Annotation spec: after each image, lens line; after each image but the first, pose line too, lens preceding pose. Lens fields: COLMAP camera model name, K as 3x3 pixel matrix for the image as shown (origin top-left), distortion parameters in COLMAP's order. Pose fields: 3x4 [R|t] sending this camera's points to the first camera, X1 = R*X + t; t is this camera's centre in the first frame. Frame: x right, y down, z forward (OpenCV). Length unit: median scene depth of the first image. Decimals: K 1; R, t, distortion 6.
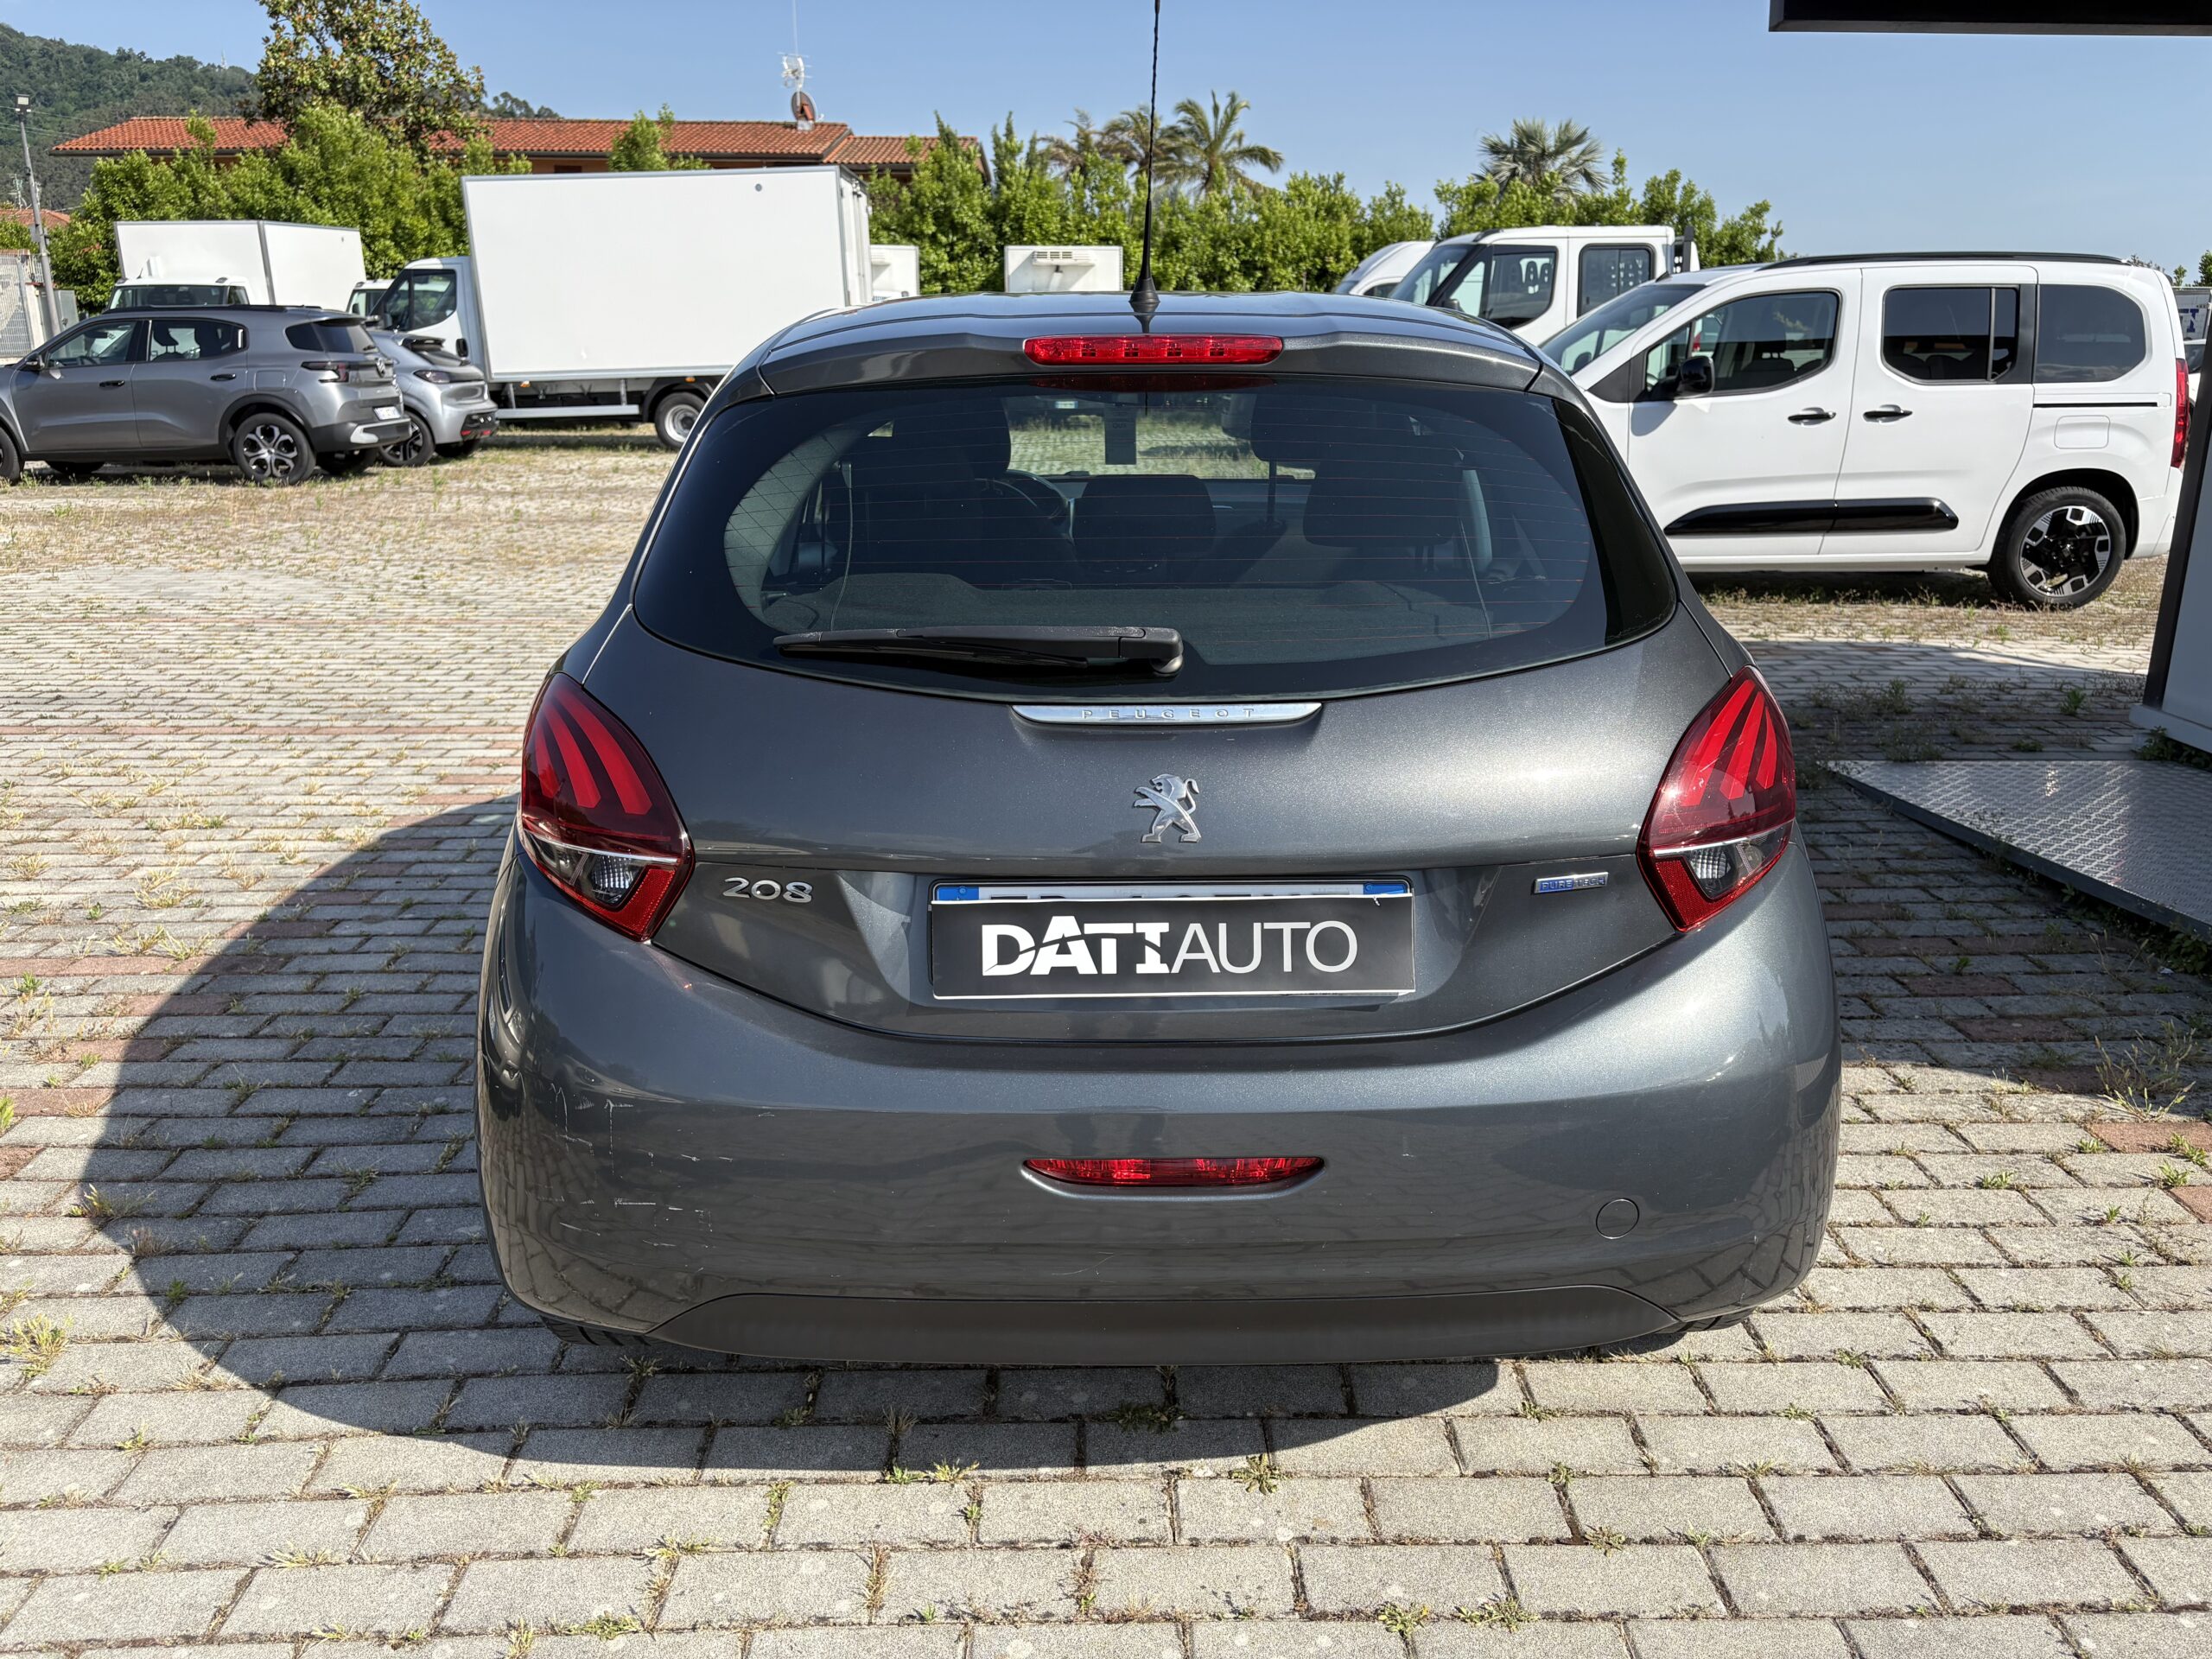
lens RADIAL K [[1669.5, 0, 1130.8], [0, 1669.5, 826.3], [0, 0, 1]] dist [0.080054, -0.104733]
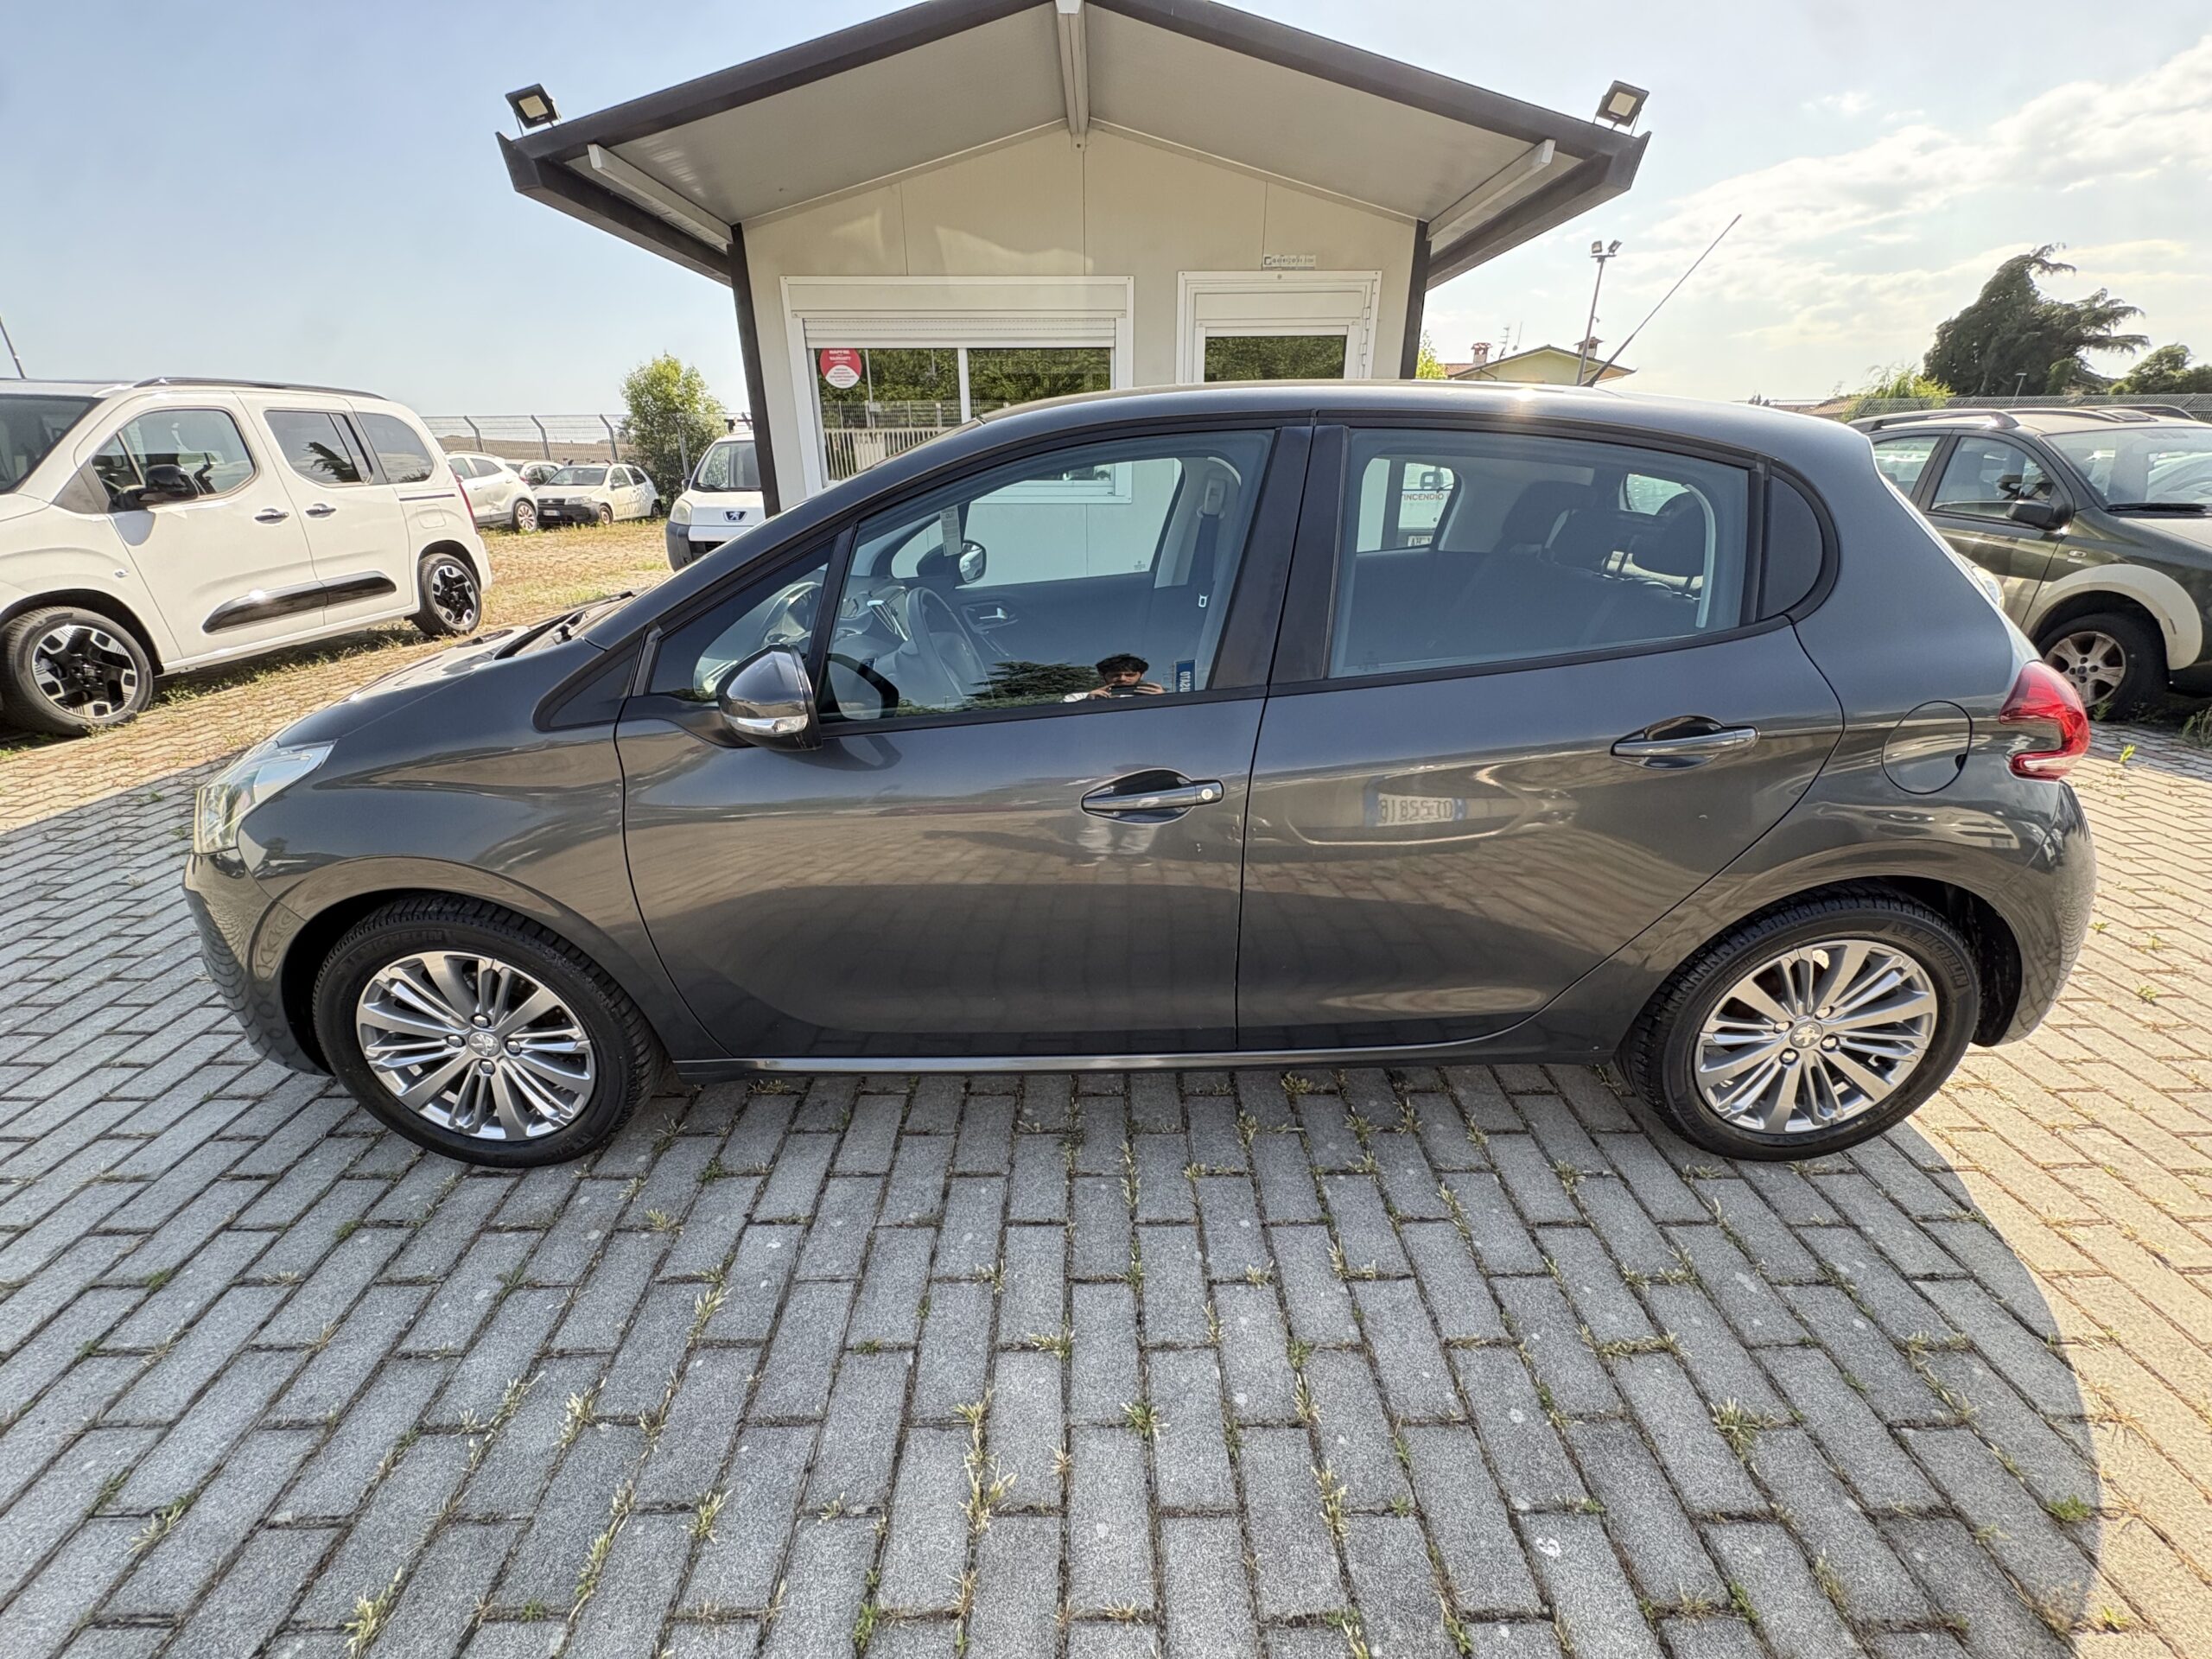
lens RADIAL K [[872.1, 0, 1106.0], [0, 872.1, 829.5], [0, 0, 1]] dist [0.001468, 0.000067]
pose [[0.027066, -0.398387, 0.916818, -0.965540], [0.283562, 0.882540, 0.375121, -0.416051], [-0.958572, 0.249821, 0.136854, 1.501963]]
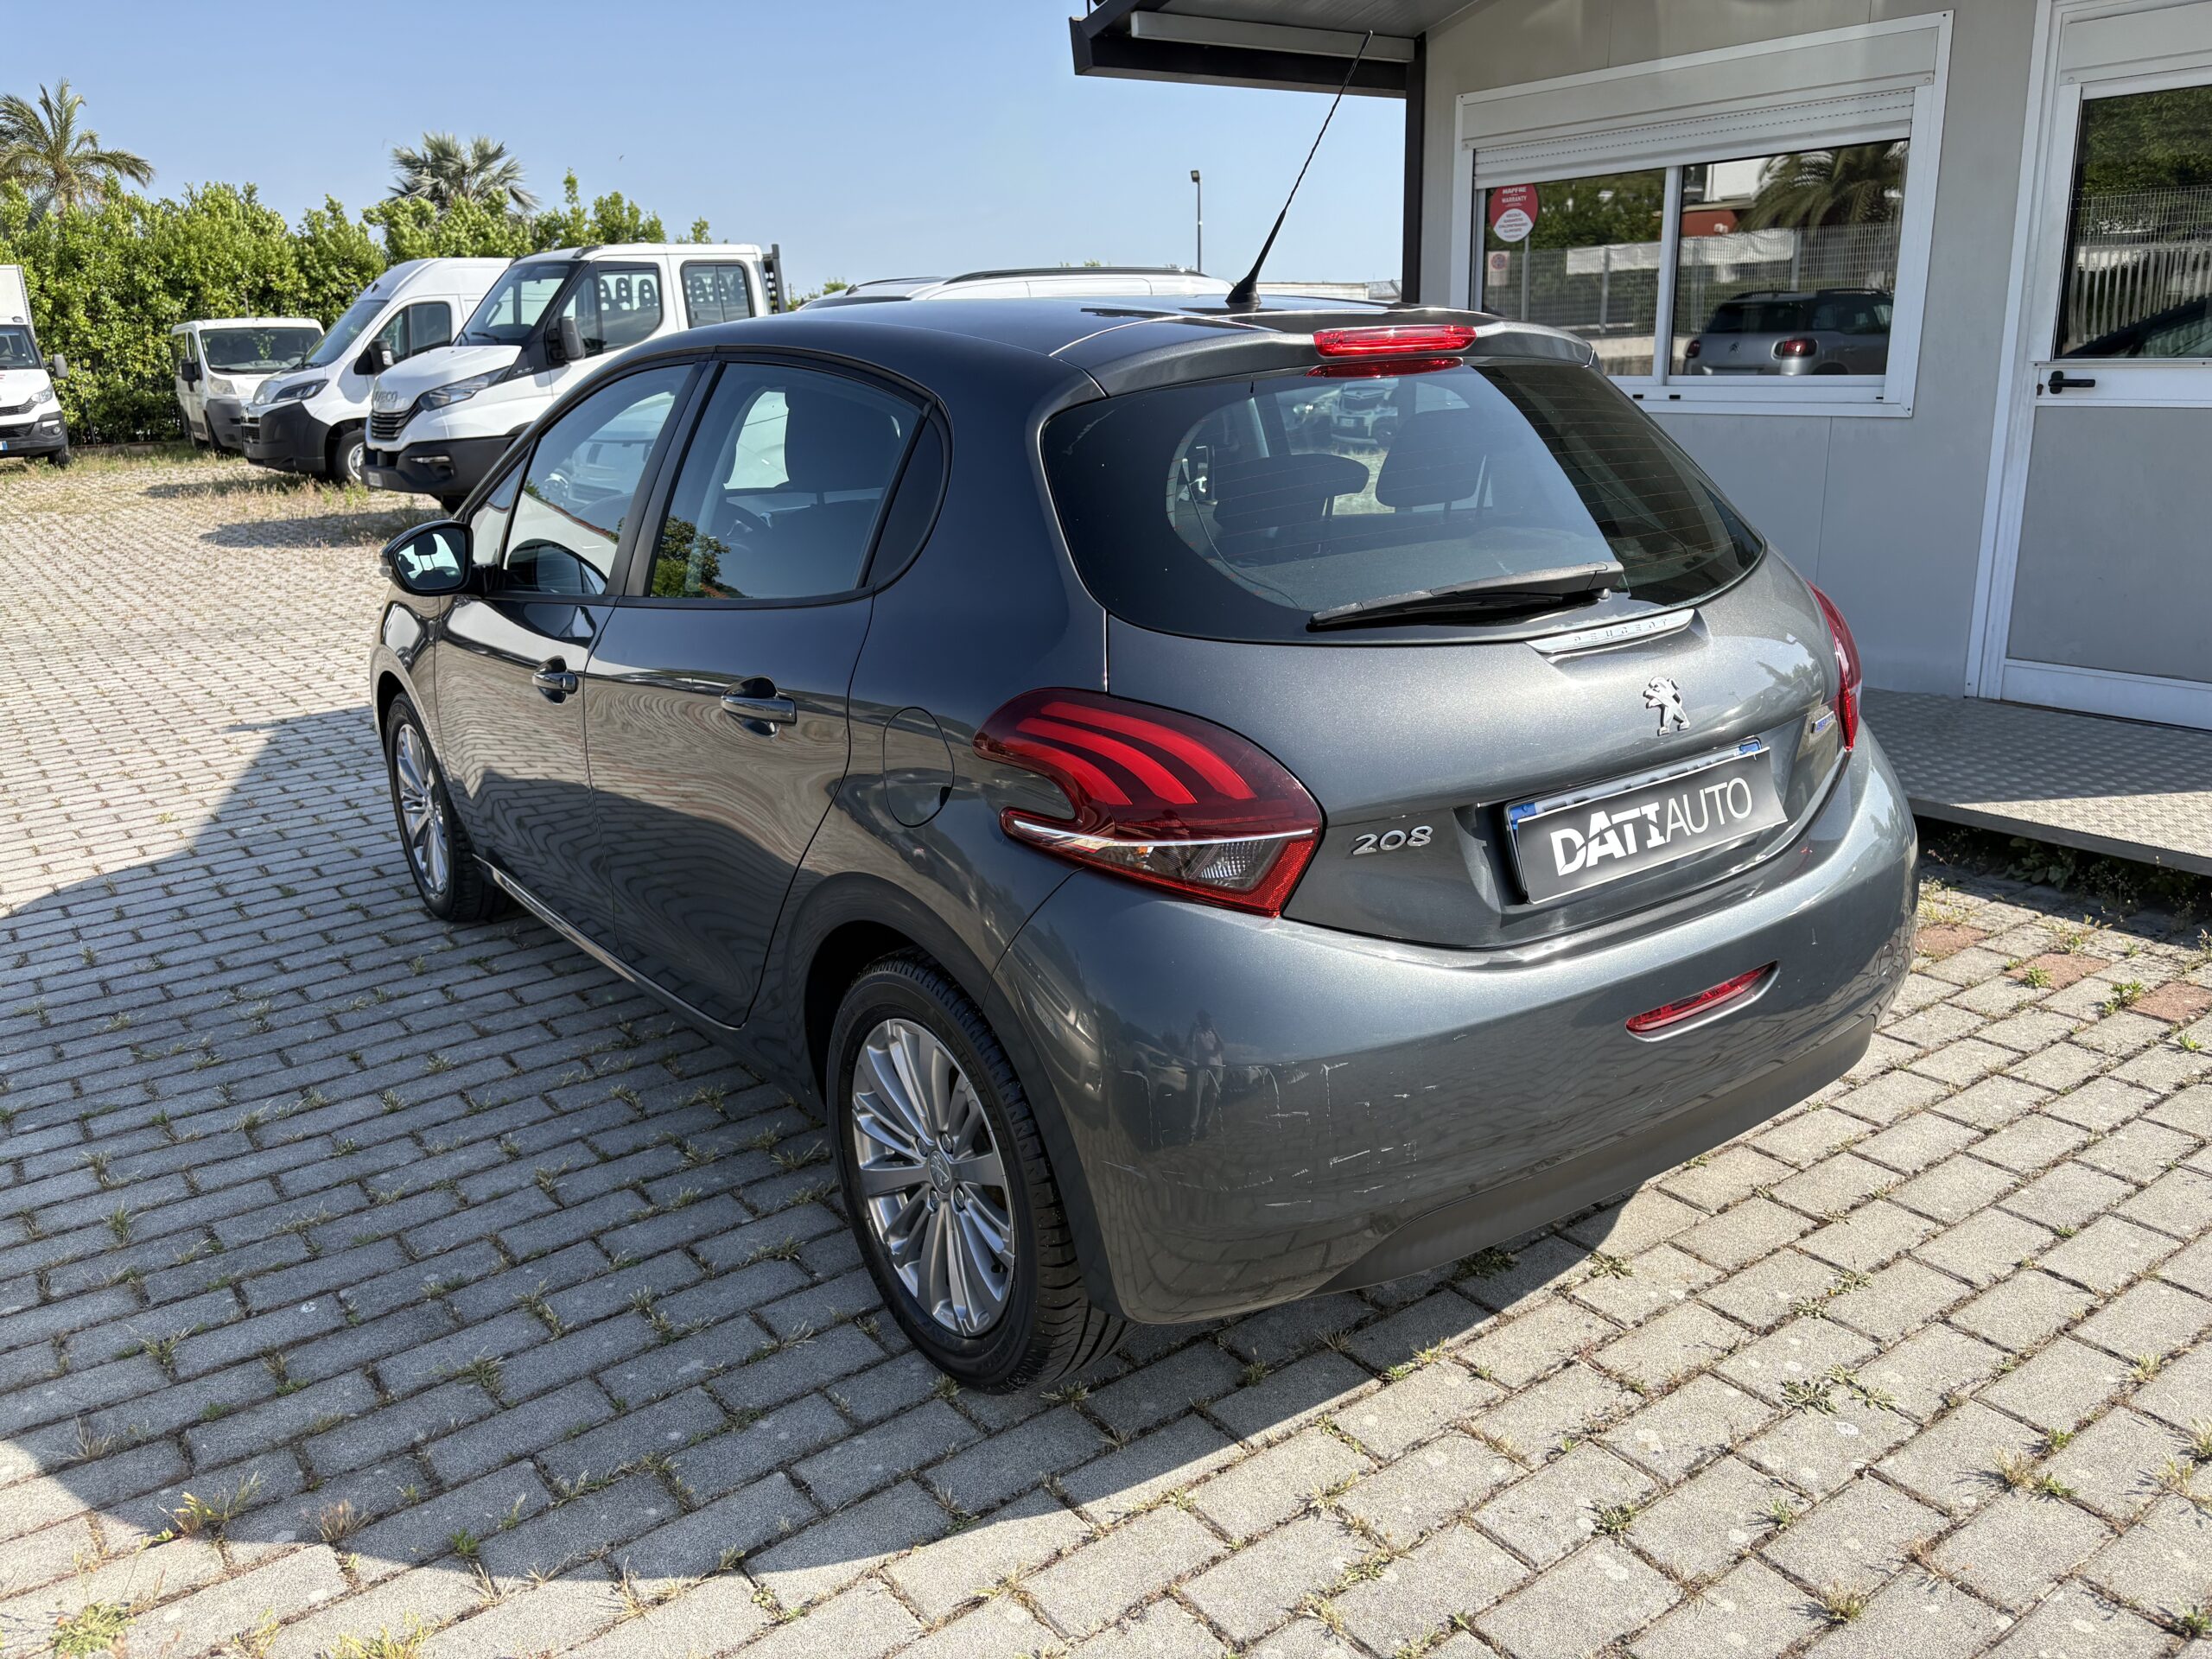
lens RADIAL K [[1669.4, 0, 1106.0], [0, 1669.4, 829.5], [0, 0, 1]] dist [0.039946, -0.042038]
pose [[0.823123, -0.186405, 0.536397, -0.761114], [0.190117, 0.980538, 0.049007, -0.045830], [-0.535093, 0.061639, 0.842542, 0.156425]]
